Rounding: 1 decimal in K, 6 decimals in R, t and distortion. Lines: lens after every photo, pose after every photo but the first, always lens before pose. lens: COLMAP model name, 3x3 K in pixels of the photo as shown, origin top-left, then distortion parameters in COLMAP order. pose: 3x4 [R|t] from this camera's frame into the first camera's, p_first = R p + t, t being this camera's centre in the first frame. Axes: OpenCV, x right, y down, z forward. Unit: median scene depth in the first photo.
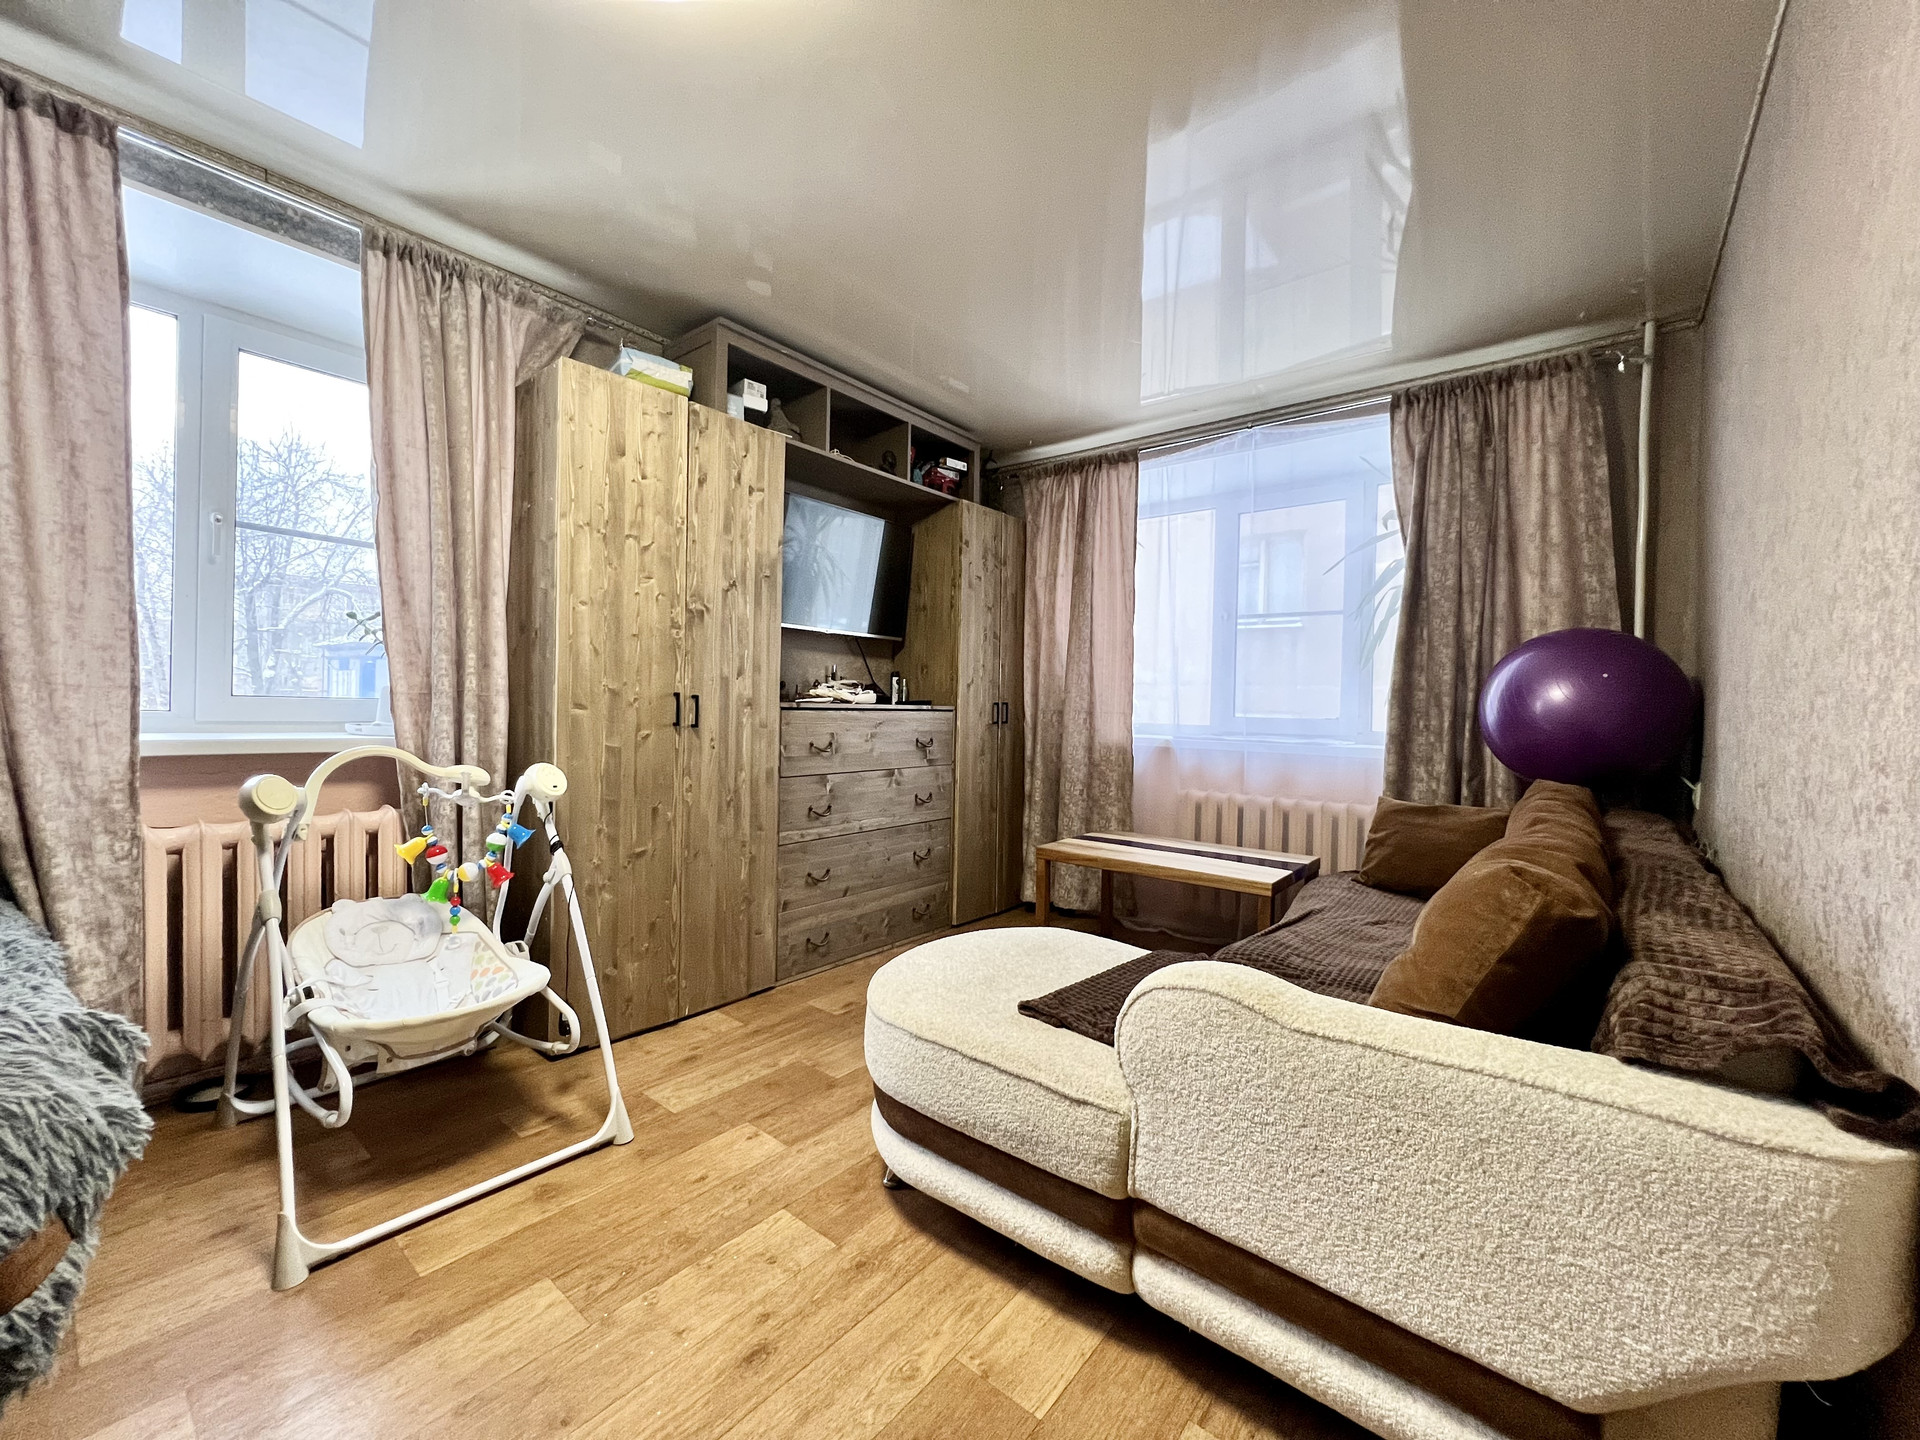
lens RADIAL K [[769.5, 0, 951.5], [0, 769.5, 712.3], [0, 0, 1]] dist [-0.002639, 0.000491]
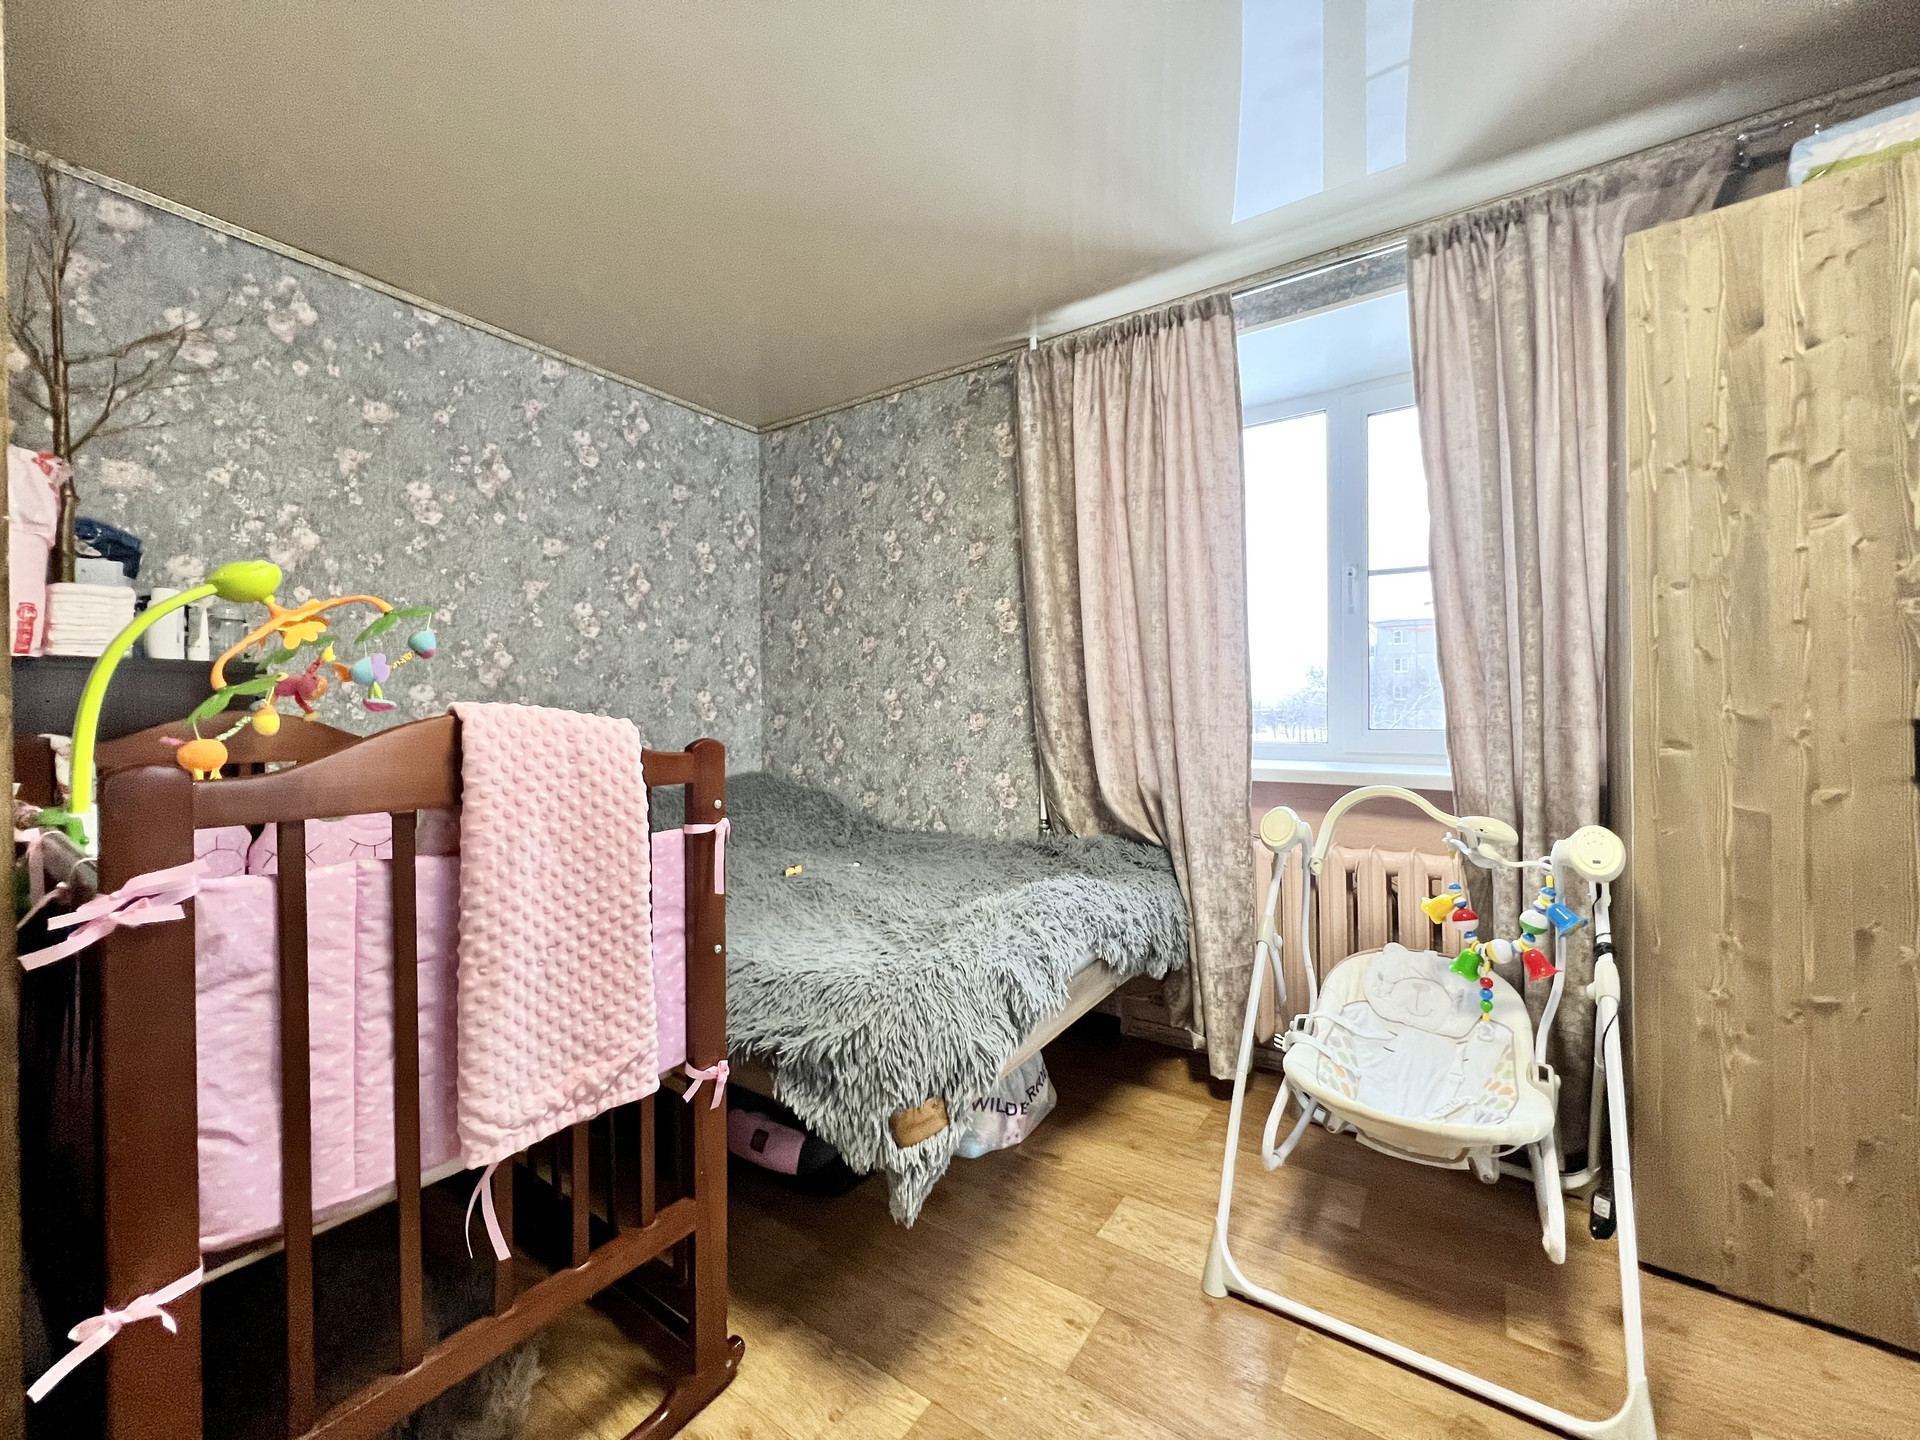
lens RADIAL K [[769.5, 0, 956.9], [0, 769.5, 712.9], [0, 0, 1]] dist [-0.002639, 0.000491]
pose [[0.082055, -0.026836, -0.996266, 0.113304], [-0.001625, 0.999632, -0.027060, -0.015358], [0.996626, 0.003839, 0.081982, 0.331751]]
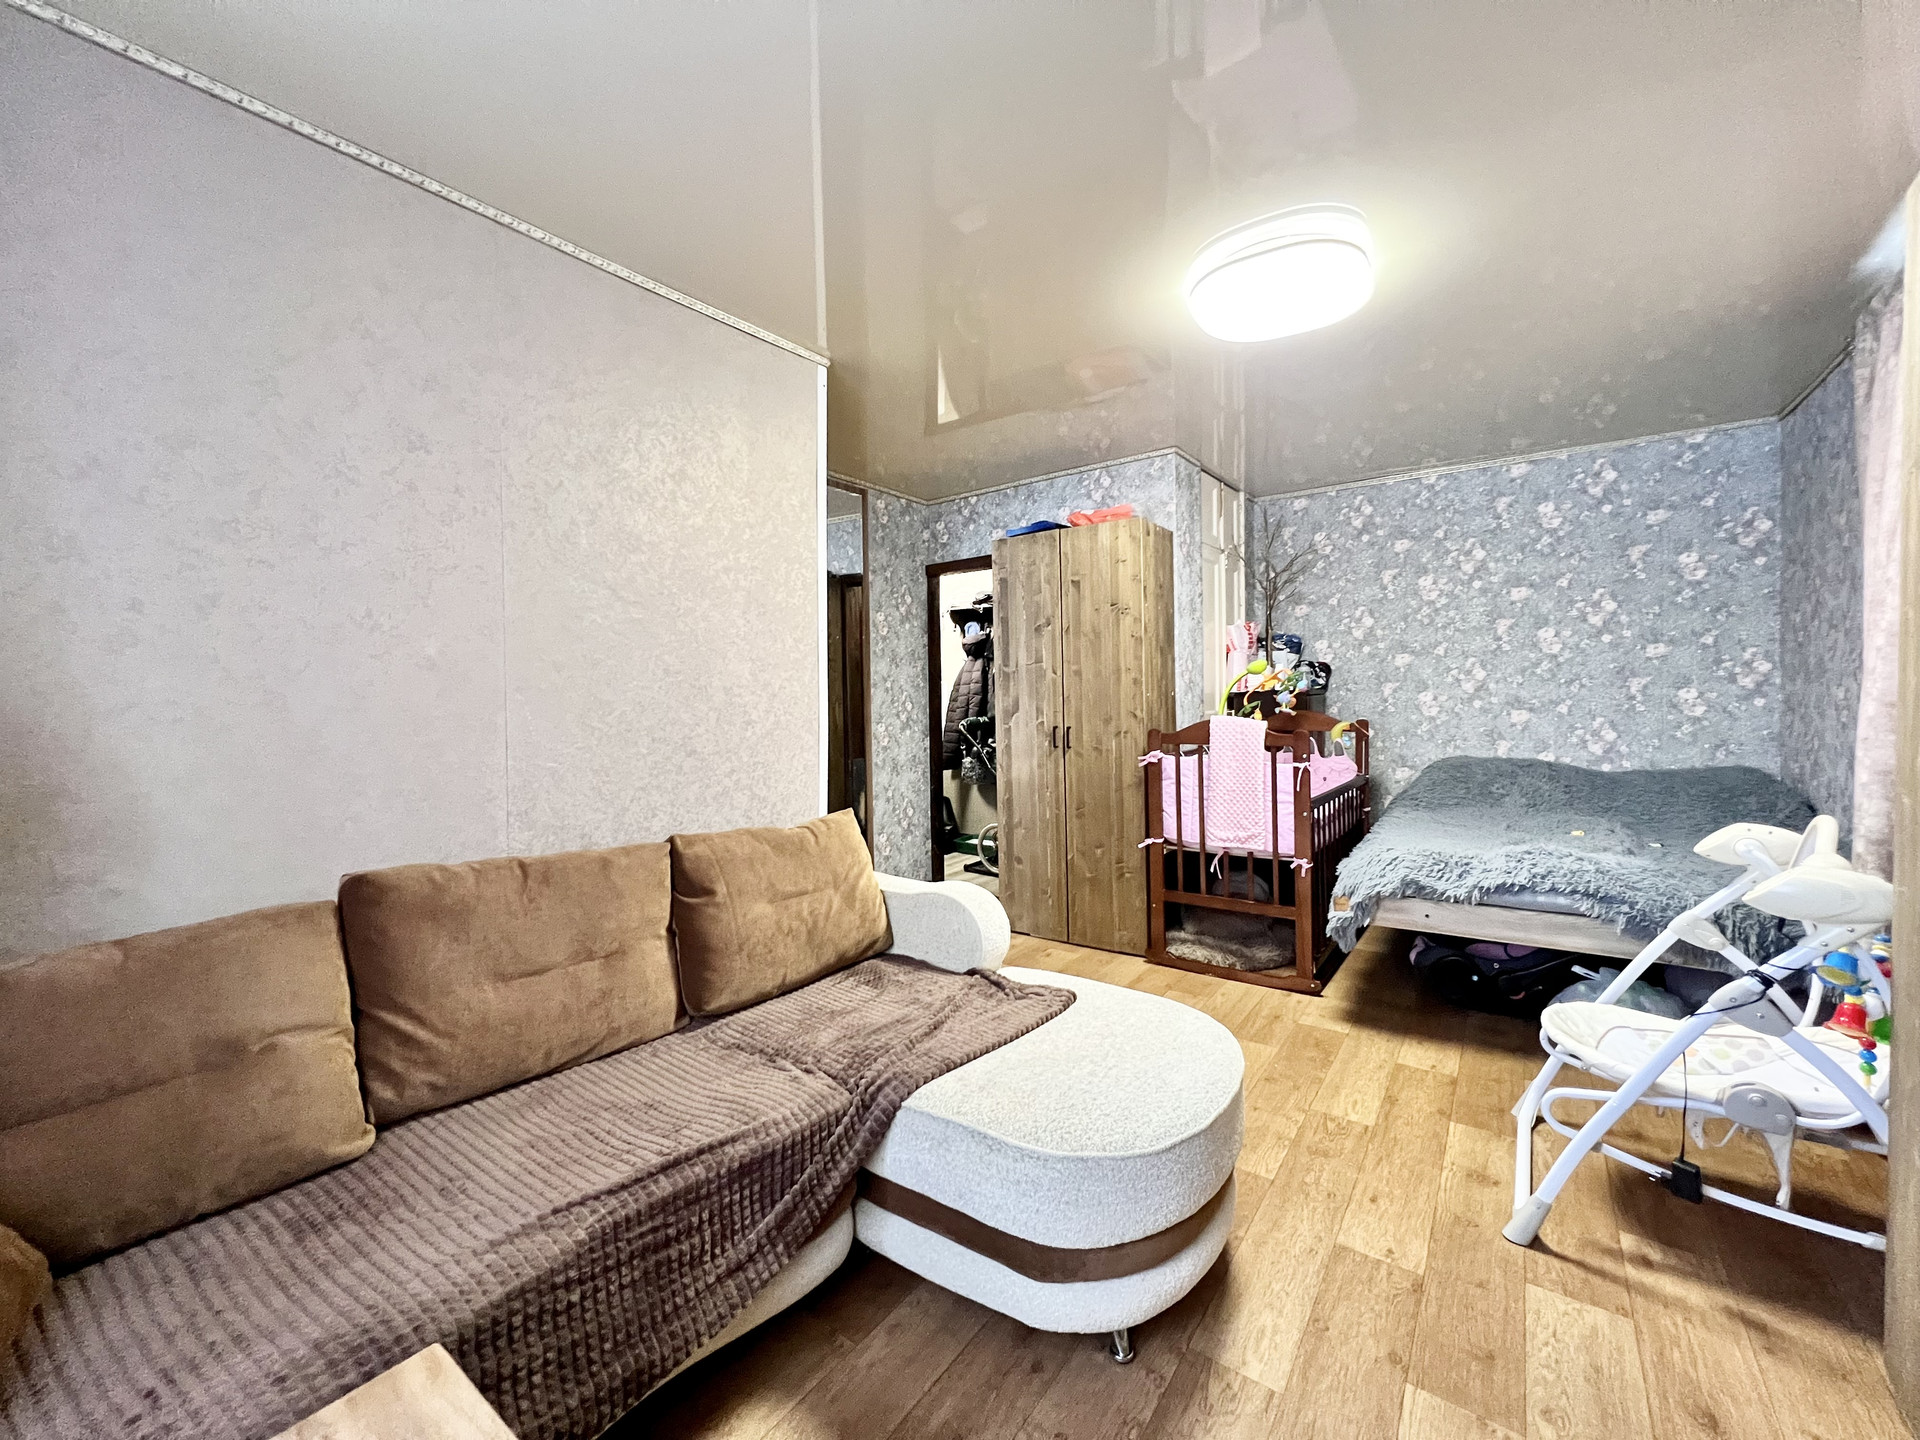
lens RADIAL K [[769.5, 0, 956.0], [0, 769.5, 712.7], [0, 0, 1]] dist [-0.002639, 0.000491]
pose [[-0.998471, -0.010210, -0.054335, 0.238390], [-0.011780, 0.999520, 0.028654, -0.071865], [0.054016, 0.029251, -0.998112, 1.490247]]
